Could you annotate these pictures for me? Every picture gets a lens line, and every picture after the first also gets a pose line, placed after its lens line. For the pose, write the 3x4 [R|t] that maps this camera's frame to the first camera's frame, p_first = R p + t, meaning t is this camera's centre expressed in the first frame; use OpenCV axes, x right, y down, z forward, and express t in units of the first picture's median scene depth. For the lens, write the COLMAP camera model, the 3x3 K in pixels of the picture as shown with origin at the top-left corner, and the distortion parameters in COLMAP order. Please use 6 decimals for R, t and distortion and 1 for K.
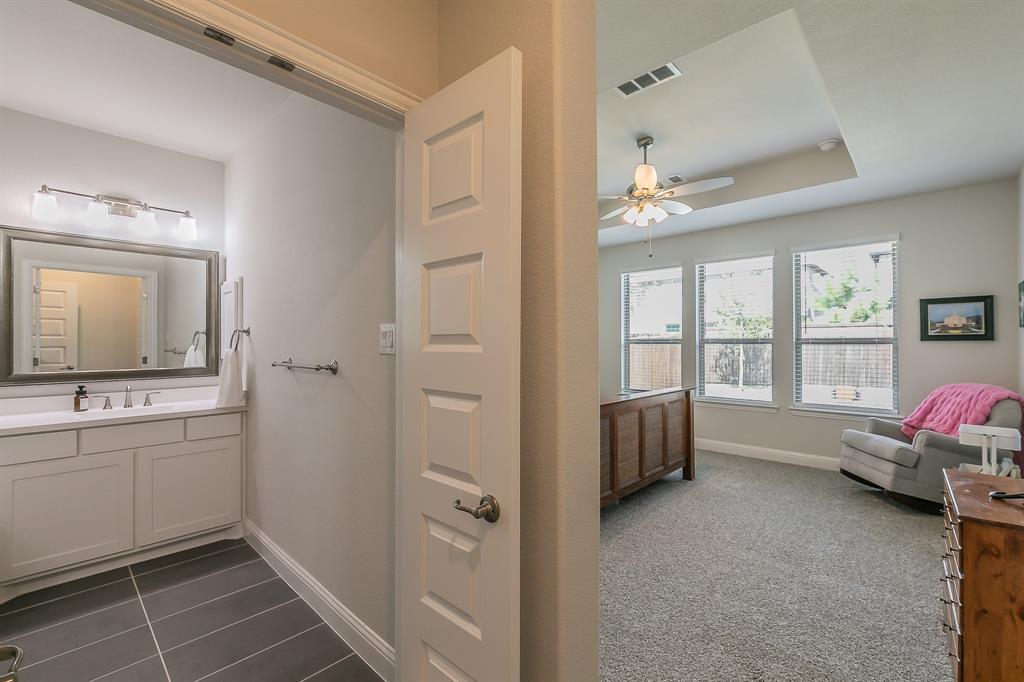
lens RADIAL K [[440.8, 0, 503.9], [0, 440.8, 345.4], [0, 0, 1]] dist [0.000892, -0.000009]
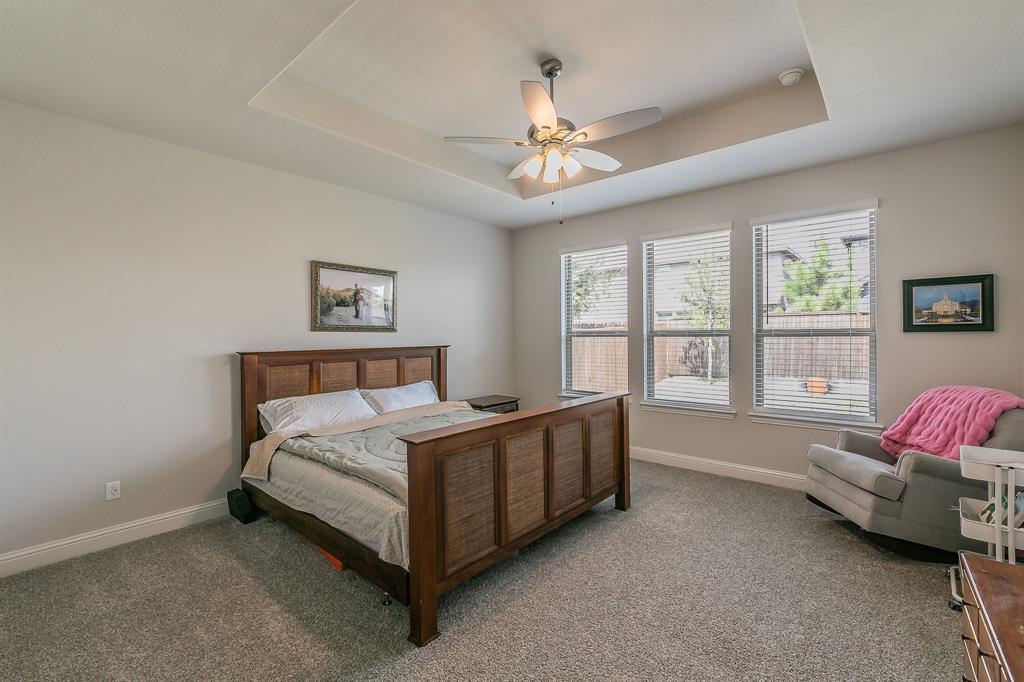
lens RADIAL K [[441.9, 0, 508.1], [0, 441.9, 343.6], [0, 0, 1]] dist [-0.000121, 0.000022]
pose [[0.998917, -0.010202, 0.045404, 0.188528], [0.009422, 0.999805, 0.017354, -0.010126], [-0.045573, -0.016908, 0.998818, 0.228880]]
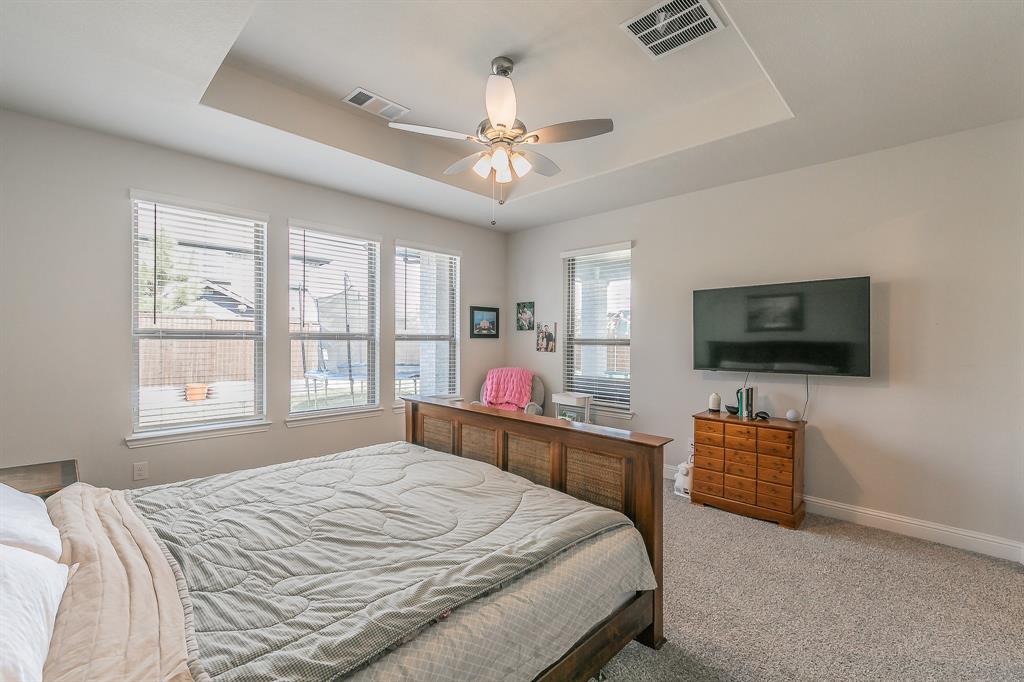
lens RADIAL K [[443.1, 0, 524.5], [0, 443.1, 339.4], [0, 0, 1]] dist [0.000251, -0.000025]
pose [[-0.005973, -0.000917, 0.999982, -0.366307], [-0.003823, 0.999992, 0.000894, -0.008155], [-0.999975, -0.003818, -0.005977, 0.854725]]
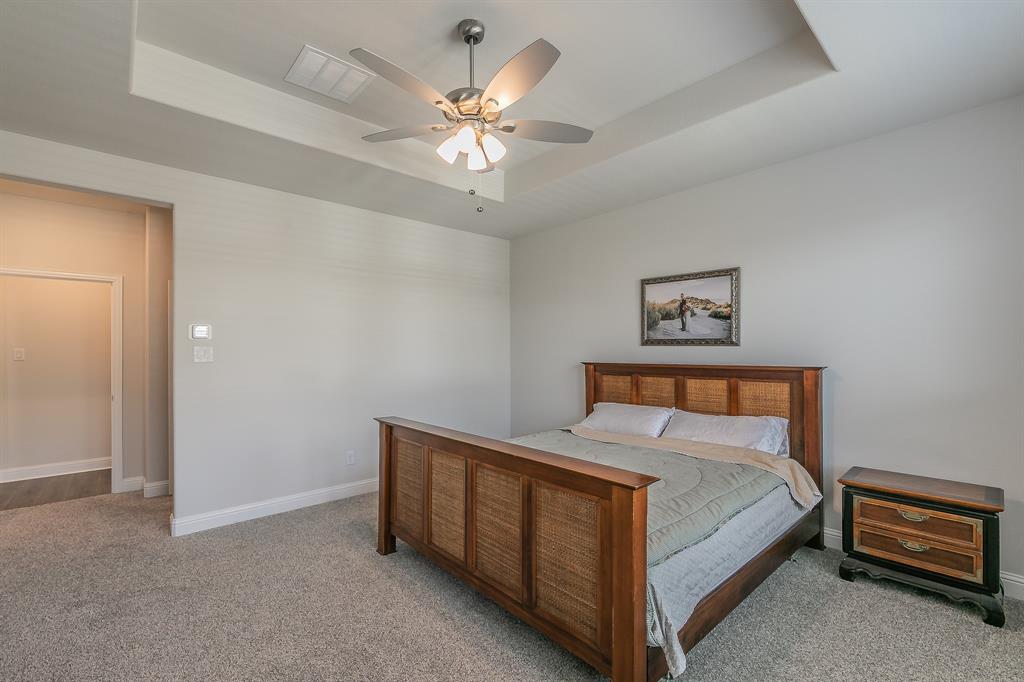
lens RADIAL K [[441.9, 0, 508.1], [0, 441.9, 343.6], [0, 0, 1]] dist [-0.000121, 0.000022]
pose [[-0.063966, -0.012468, -0.997874, 0.846364], [-0.001394, 0.999922, -0.012405, -0.016189], [0.997951, 0.000598, -0.063979, 0.975076]]
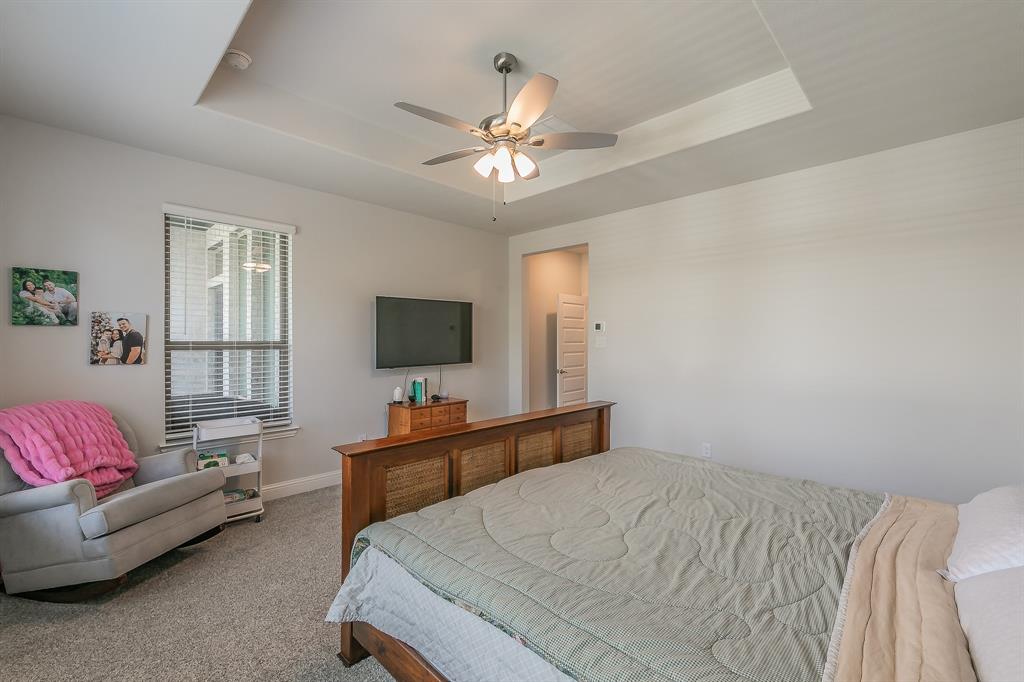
lens RADIAL K [[433.5, 0, 512.5], [0, 433.5, 337.2], [0, 0, 1]] dist [-0.001015, 0.000366]
pose [[-0.999935, -0.001593, 0.011246, 0.276250], [-0.001627, 0.999994, -0.002969, -0.016211], [-0.011241, -0.002988, -0.999932, 1.509966]]
